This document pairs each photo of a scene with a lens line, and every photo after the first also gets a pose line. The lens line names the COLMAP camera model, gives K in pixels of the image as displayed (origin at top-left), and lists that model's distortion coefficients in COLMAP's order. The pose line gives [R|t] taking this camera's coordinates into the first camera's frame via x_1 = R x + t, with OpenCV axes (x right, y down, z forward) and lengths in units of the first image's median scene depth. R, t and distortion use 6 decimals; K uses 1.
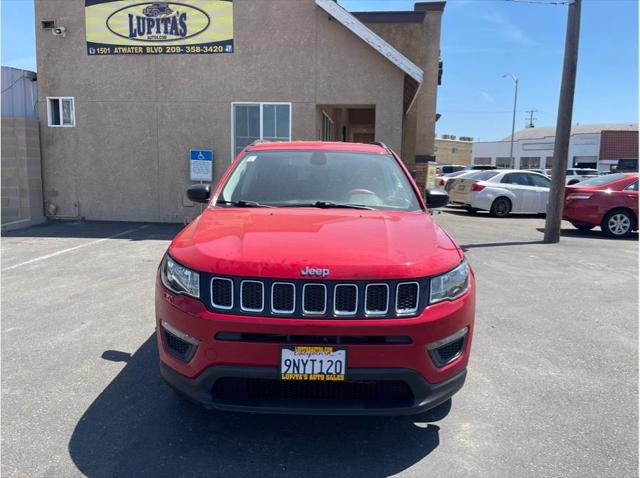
lens RADIAL K [[480.2, 0, 317.7], [0, 480.2, 239.9], [0, 0, 1]] dist [0.063276, -0.080064]
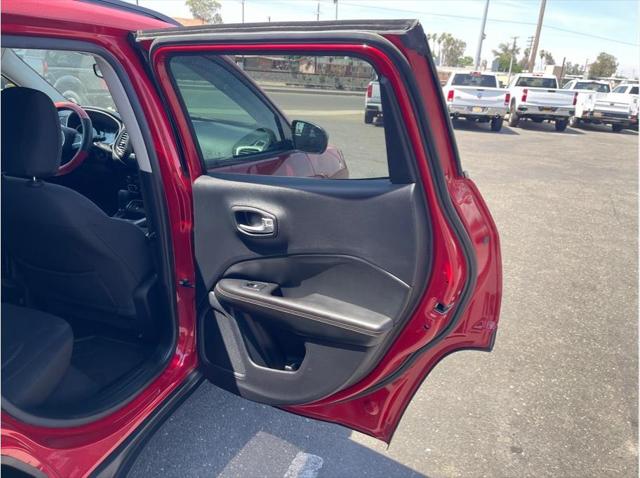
lens RADIAL K [[480.2, 0, 330.6], [0, 480.2, 235.1], [0, 0, 1]] dist [0.063276, -0.080064]
pose [[-0.959835, -0.168602, 0.224255, -0.168549], [-0.047733, 0.885777, 0.461650, -0.104950], [-0.276475, 0.432404, -0.858247, 0.613766]]
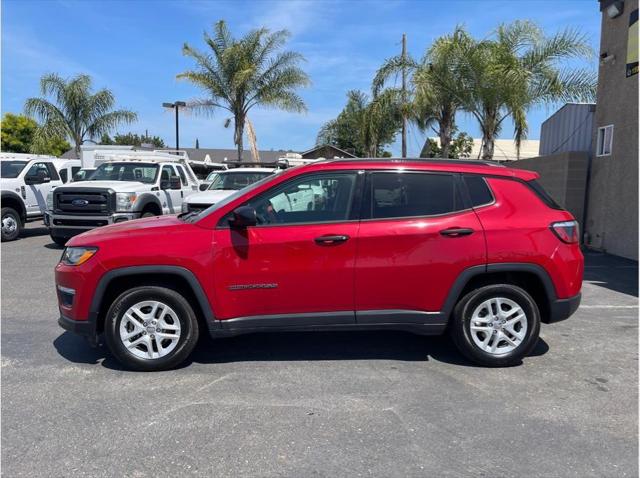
lens RADIAL K [[480.2, 0, 318.5], [0, 480.2, 237.8], [0, 0, 1]] dist [0.063276, -0.080064]
pose [[0.050723, 0.091936, -0.994472, 0.466349], [-0.169762, 0.982057, 0.082129, -0.056912], [0.984179, 0.164657, 0.065420, 0.420637]]
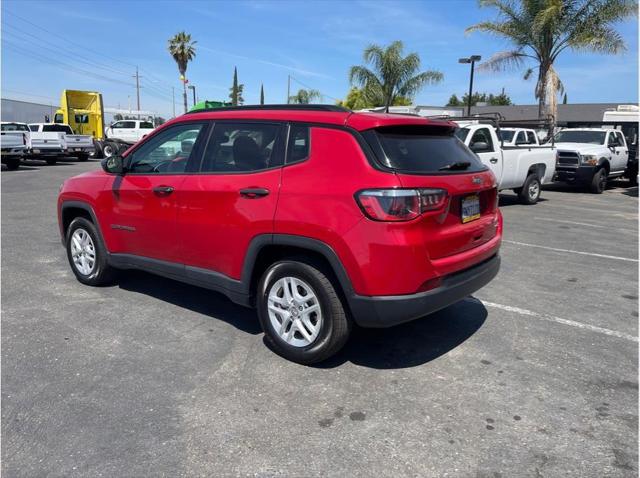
lens RADIAL K [[480.2, 0, 322.0], [0, 480.2, 235.5], [0, 0, 1]] dist [0.063276, -0.080064]
pose [[-0.612442, 0.125762, -0.780448, 0.319577], [-0.152102, 0.950070, 0.272455, -0.116299], [0.775745, 0.285571, -0.562734, 0.780405]]
